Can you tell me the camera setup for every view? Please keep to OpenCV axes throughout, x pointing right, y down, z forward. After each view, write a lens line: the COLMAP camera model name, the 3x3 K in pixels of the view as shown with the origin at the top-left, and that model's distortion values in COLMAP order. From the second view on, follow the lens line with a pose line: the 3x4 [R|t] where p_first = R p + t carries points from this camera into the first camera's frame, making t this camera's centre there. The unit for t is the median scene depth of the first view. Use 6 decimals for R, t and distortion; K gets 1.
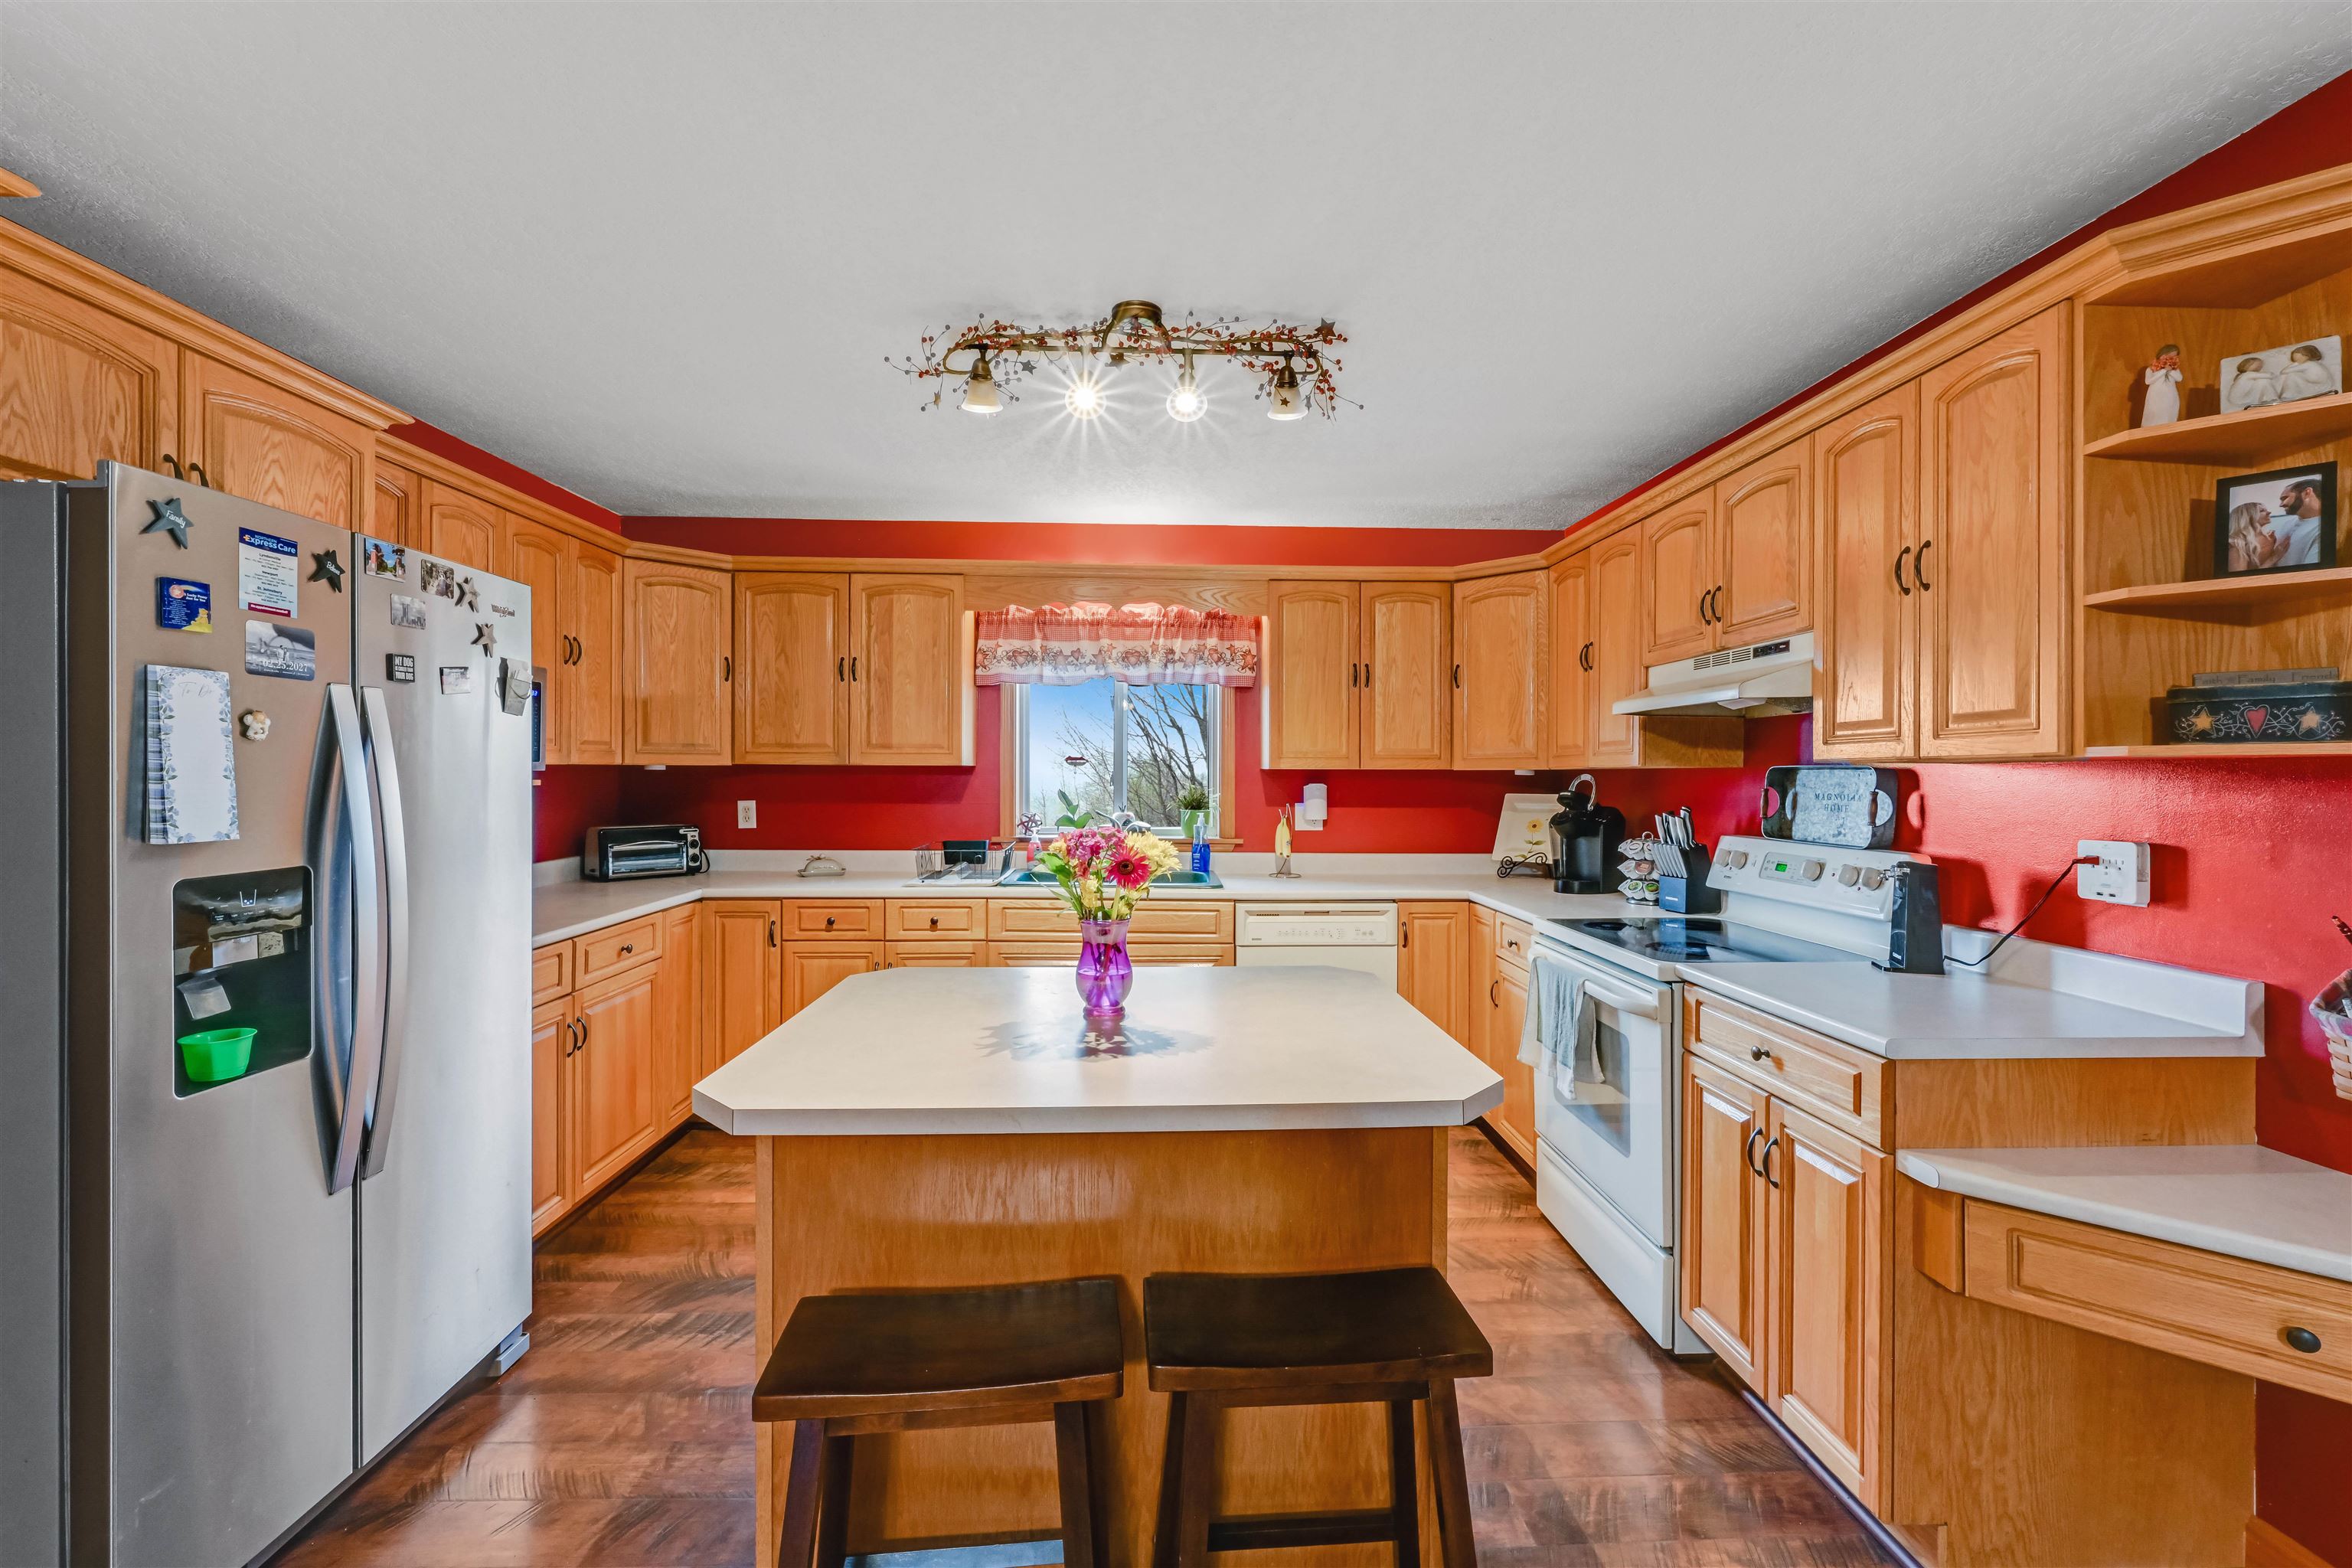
lens RADIAL K [[984.6, 0, 1187.2], [0, 984.6, 774.6], [0, 0, 1]] dist [-0.000315, -0.000713]
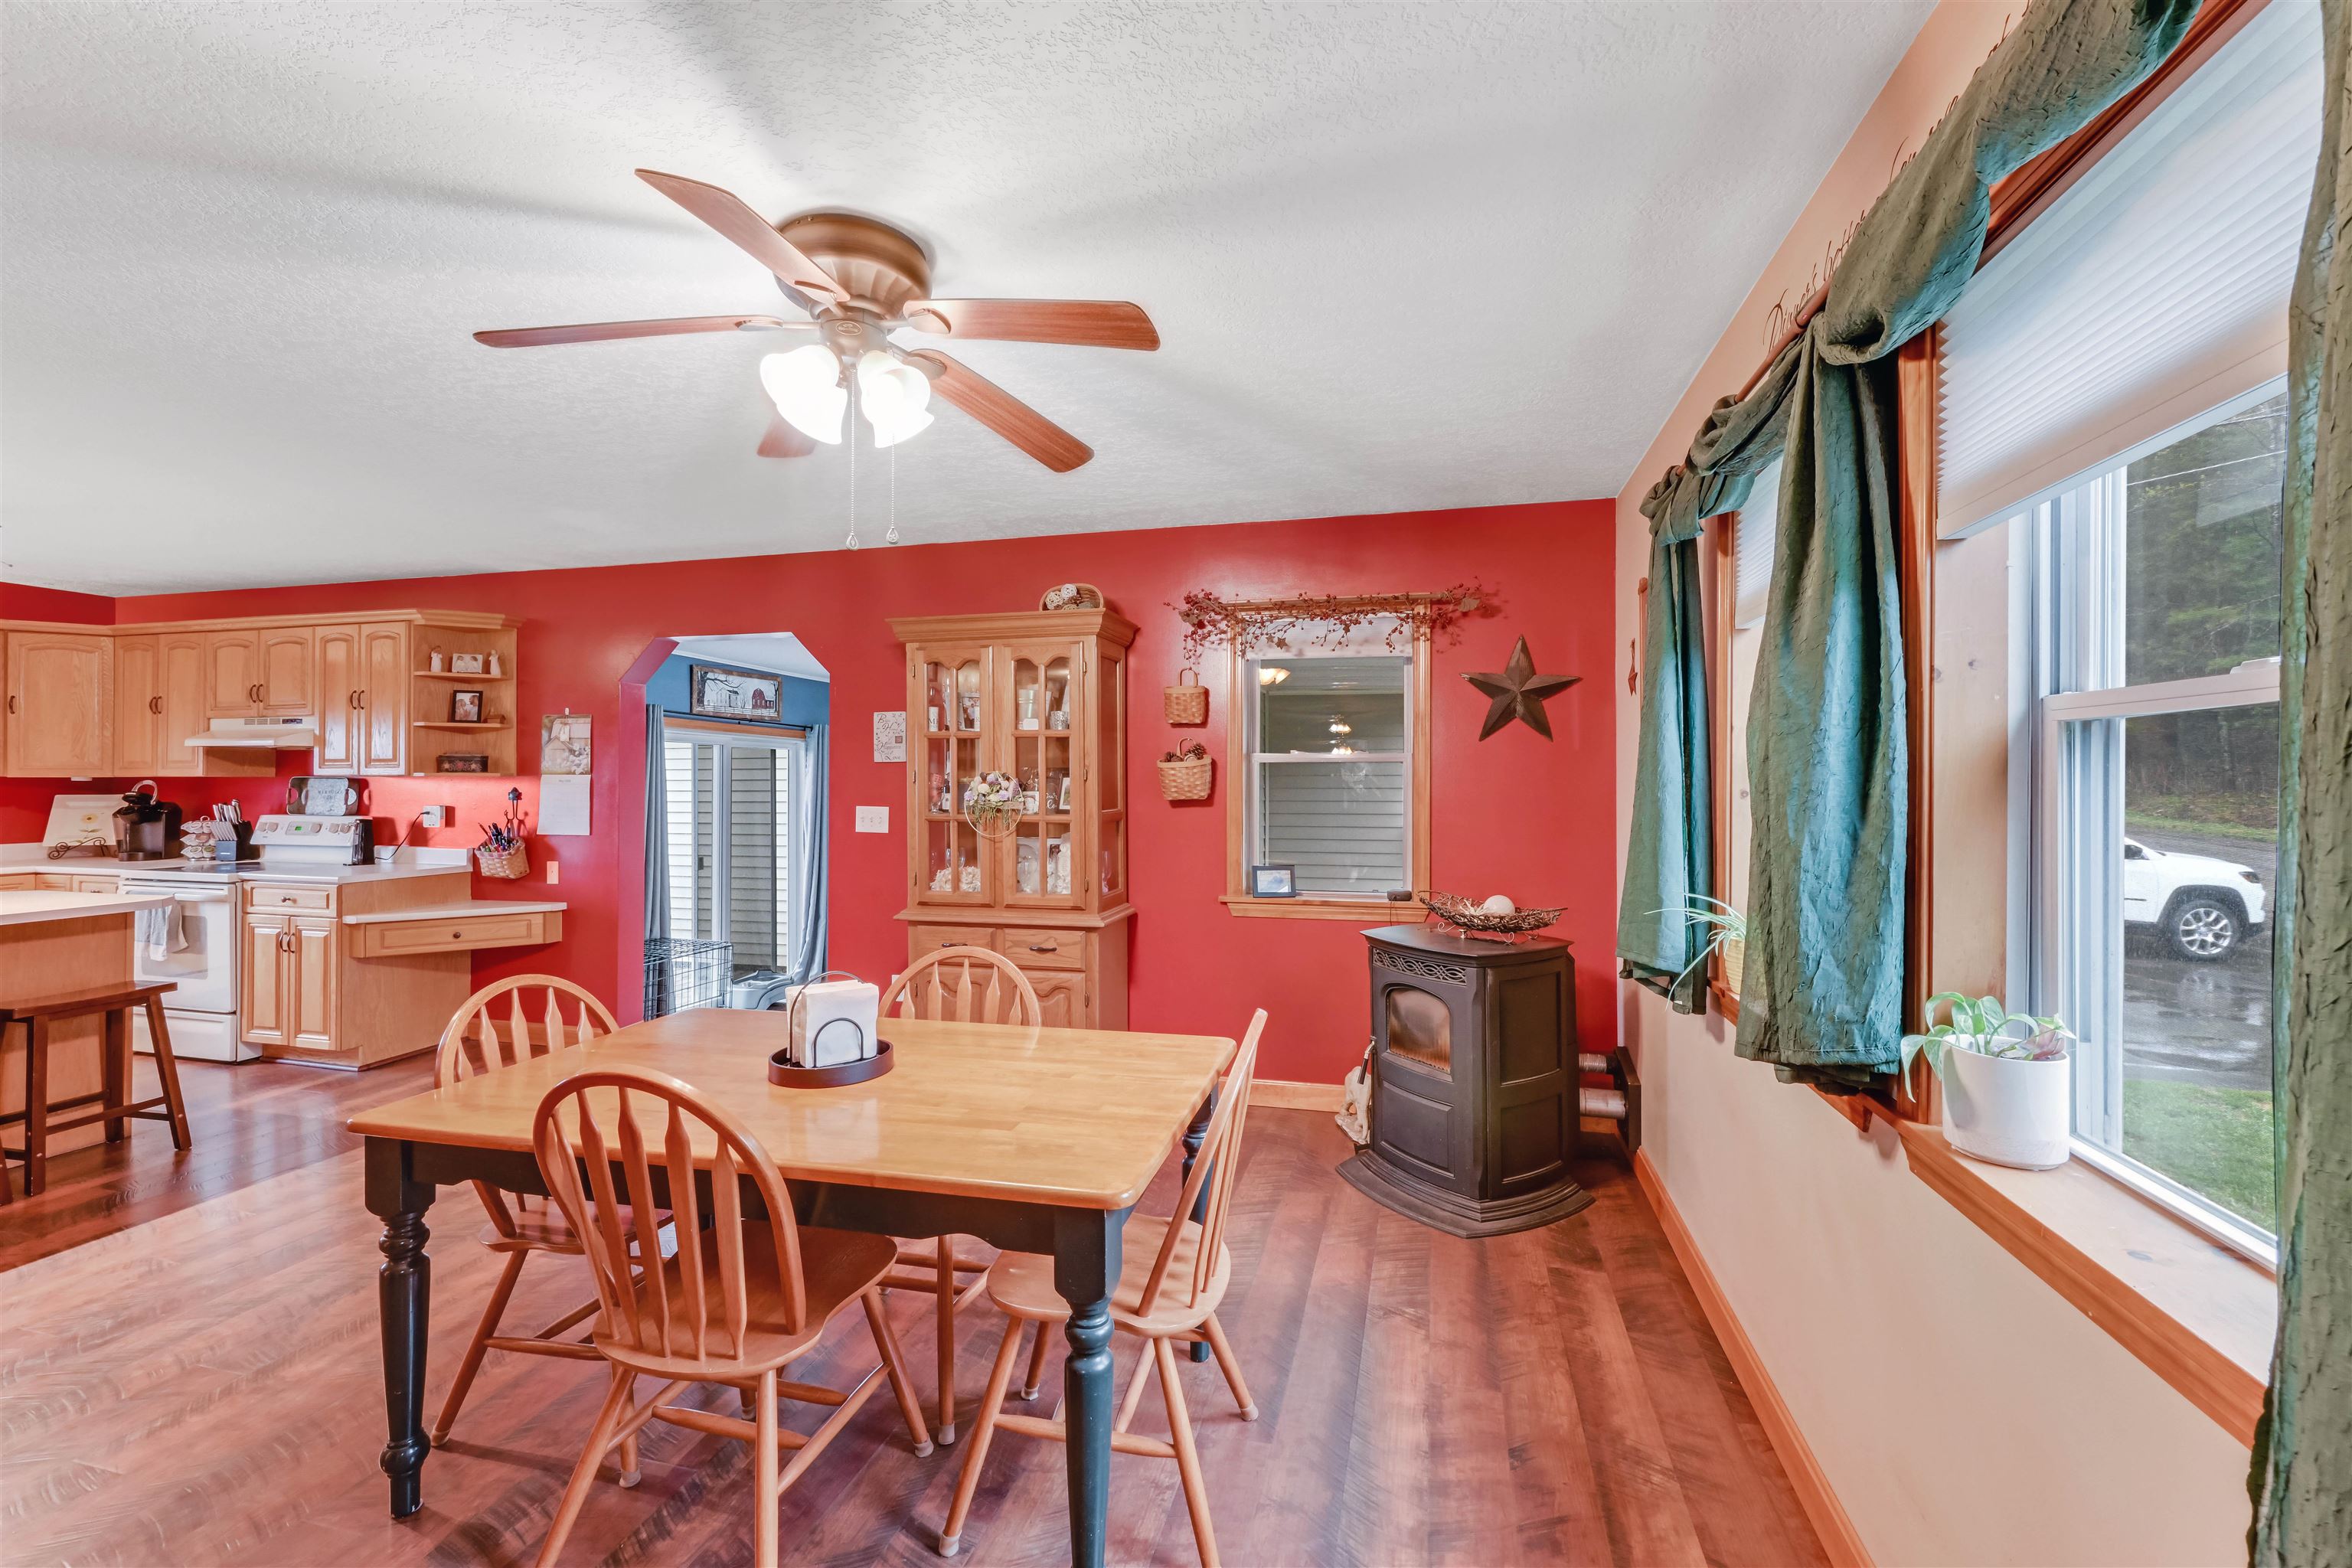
lens RADIAL K [[984.6, 0, 1189.9], [0, 984.6, 781.5], [0, 0, 1]] dist [-0.000315, -0.000713]
pose [[0.296538, -0.000979, 0.955021, -0.613553], [-0.002754, 0.999994, 0.001880, -0.006760], [-0.955017, -0.003188, 0.296533, -1.056852]]
